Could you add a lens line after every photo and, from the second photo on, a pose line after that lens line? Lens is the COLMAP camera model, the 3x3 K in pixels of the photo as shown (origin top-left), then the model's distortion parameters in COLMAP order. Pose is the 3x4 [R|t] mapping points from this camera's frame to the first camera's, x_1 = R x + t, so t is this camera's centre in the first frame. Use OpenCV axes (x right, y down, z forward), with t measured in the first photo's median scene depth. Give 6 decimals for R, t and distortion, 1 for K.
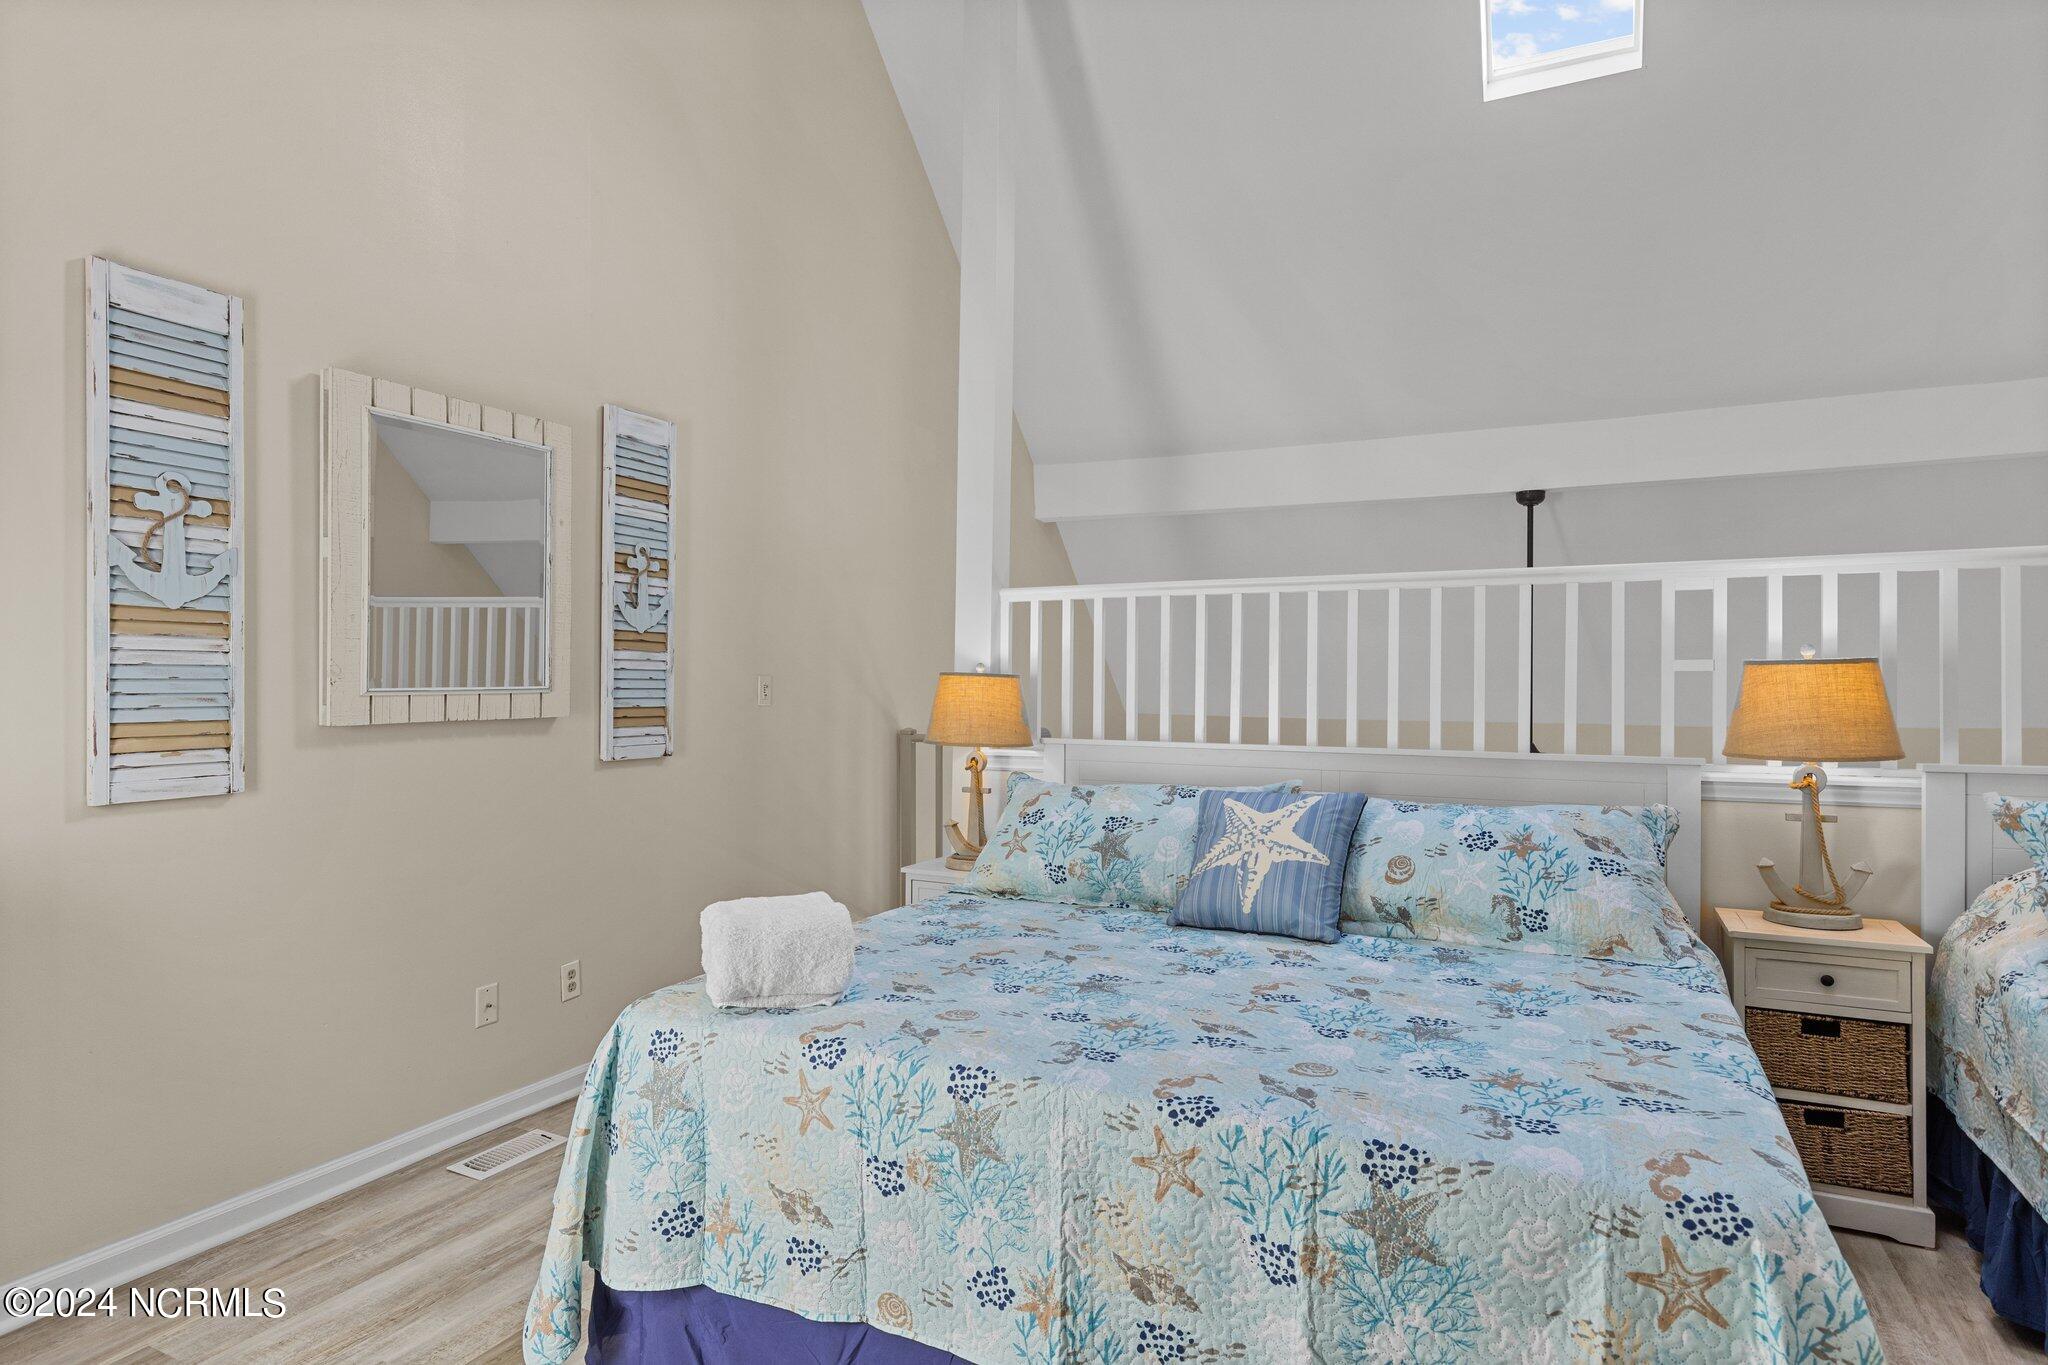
lens RADIAL K [[1116.1, 0, 1020.5], [0, 1116.1, 681.9], [0, 0, 1]] dist [0.004457, -0.002981]
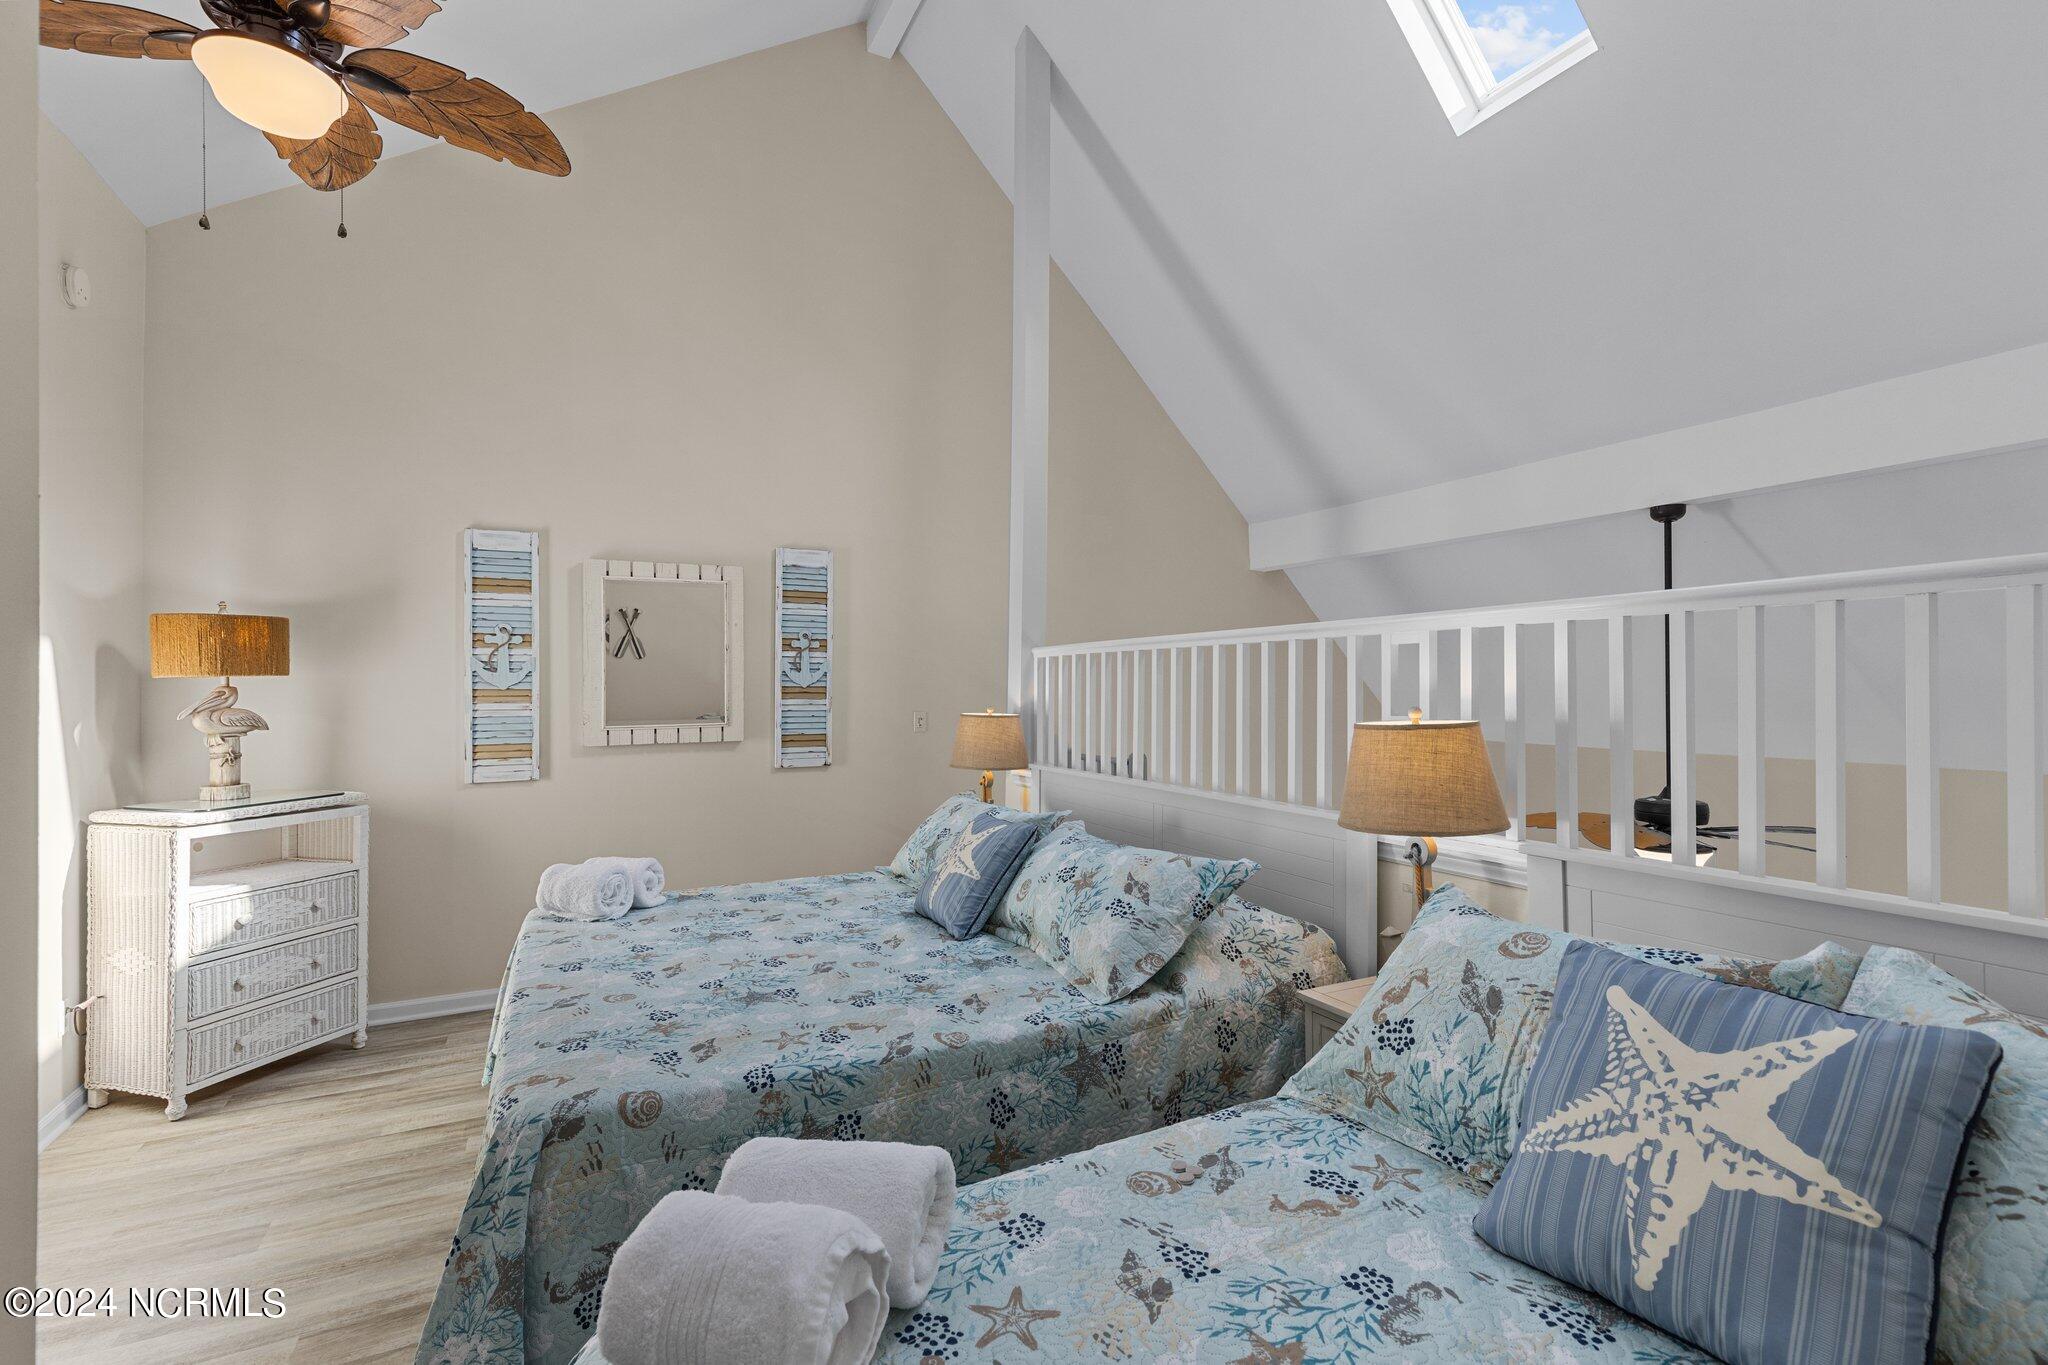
lens RADIAL K [[923.7, 0, 1023.7], [0, 923.7, 679.3], [0, 0, 1]] dist [0.003243, -0.000424]
pose [[0.803290, -0.013267, -0.595441, 0.949689], [0.008533, 0.999906, -0.010767, -0.053058], [0.595527, 0.003568, 0.803327, 0.182823]]
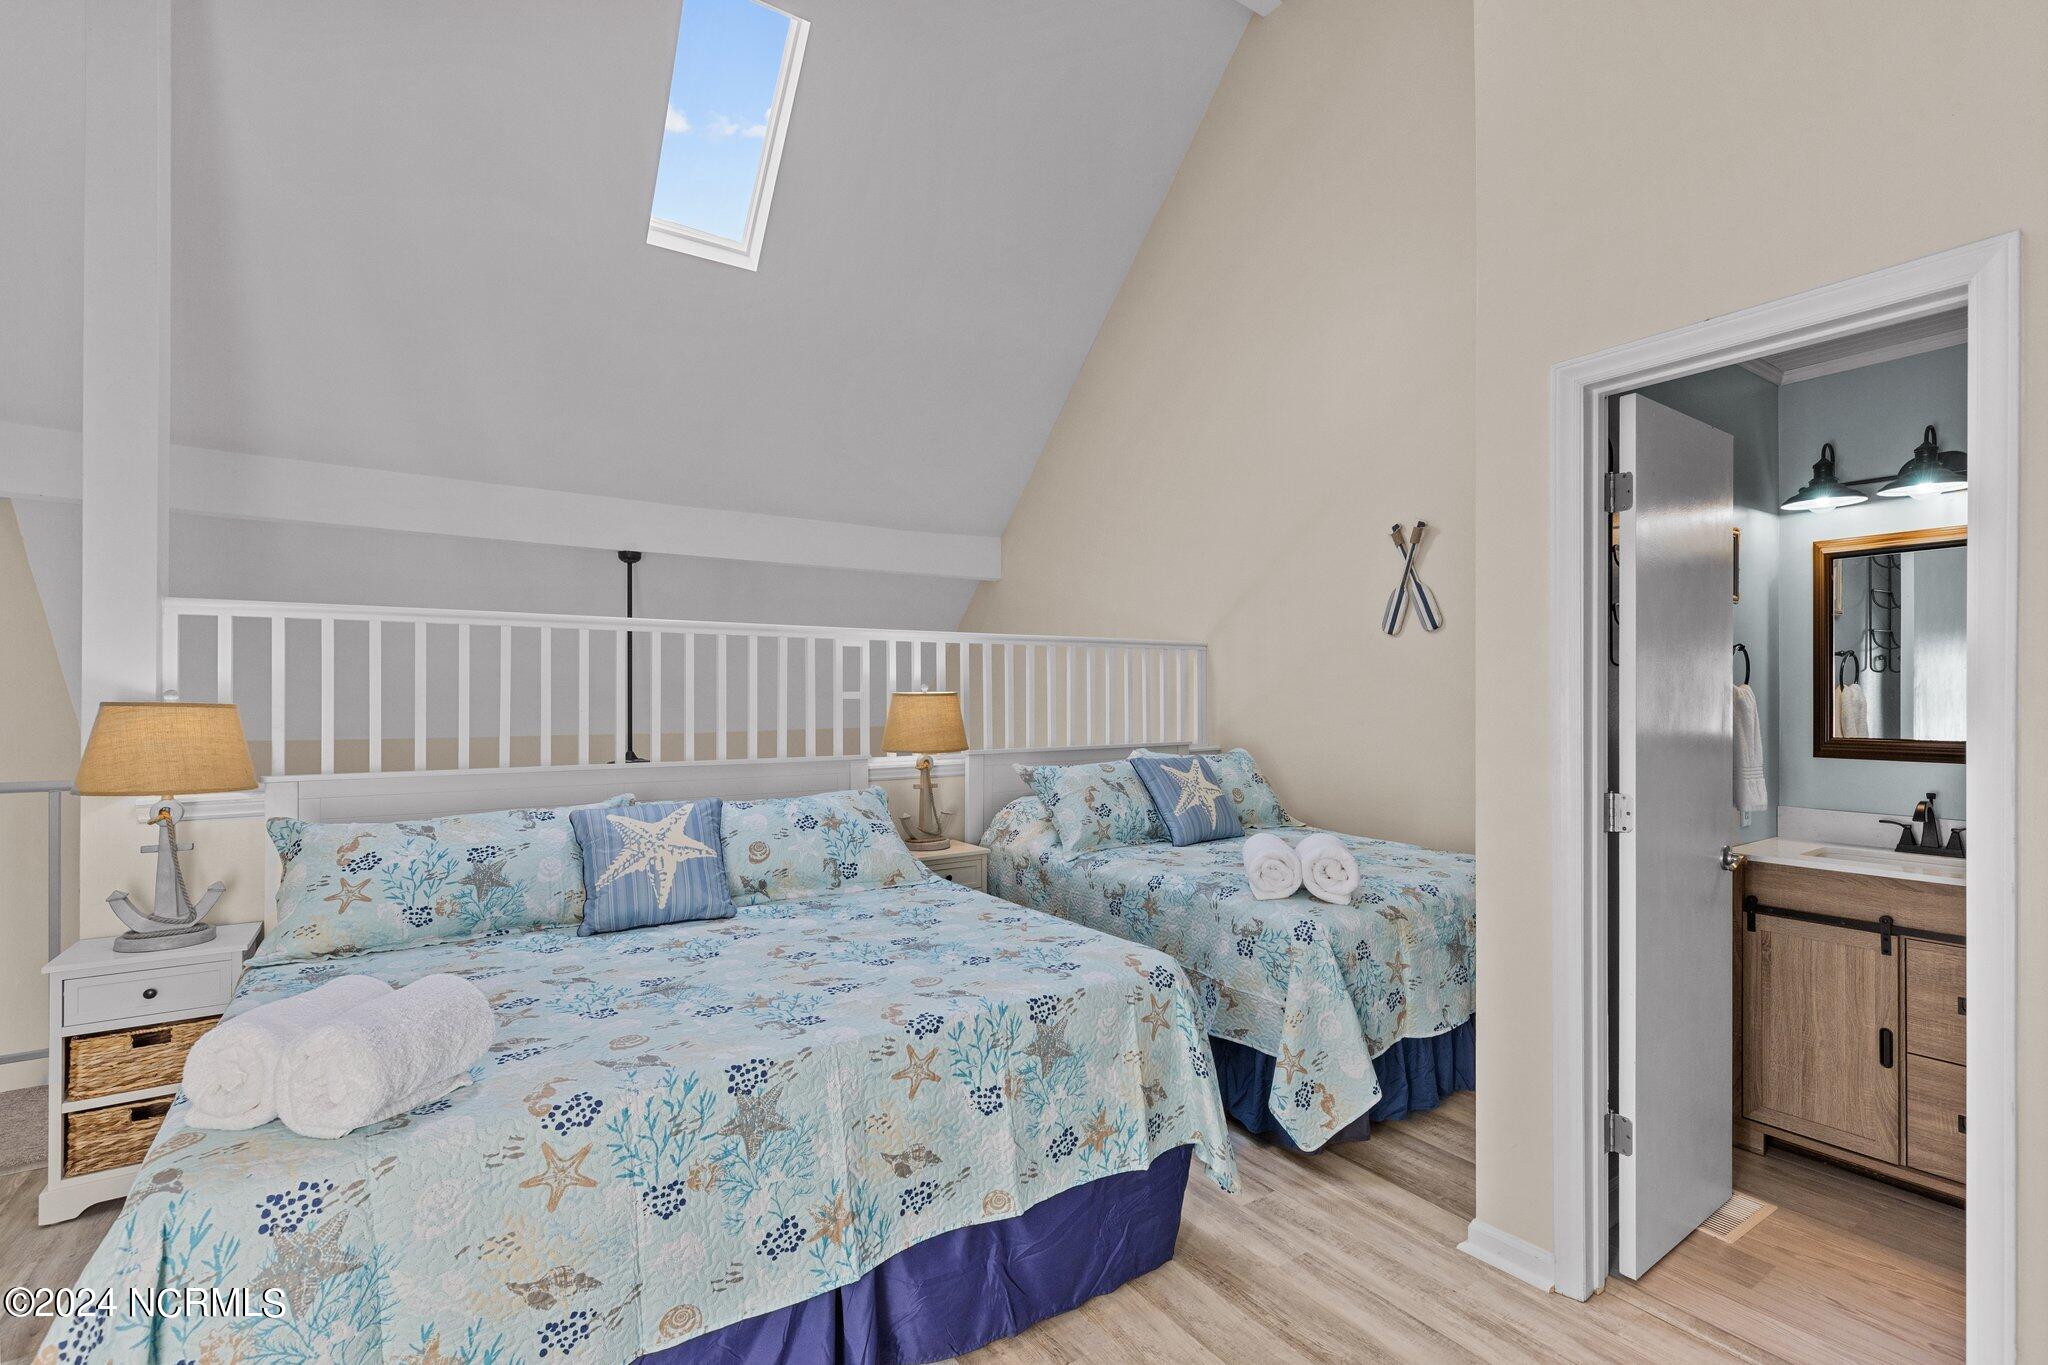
lens RADIAL K [[923.7, 0, 1036.3], [0, 923.7, 700.6], [0, 0, 1]] dist [0.003243, -0.000424]
pose [[0.485575, -0.007070, 0.874166, -0.456130], [0.002404, 0.999974, 0.006752, -0.017823], [-0.874192, -0.001177, 0.485580, 0.182339]]
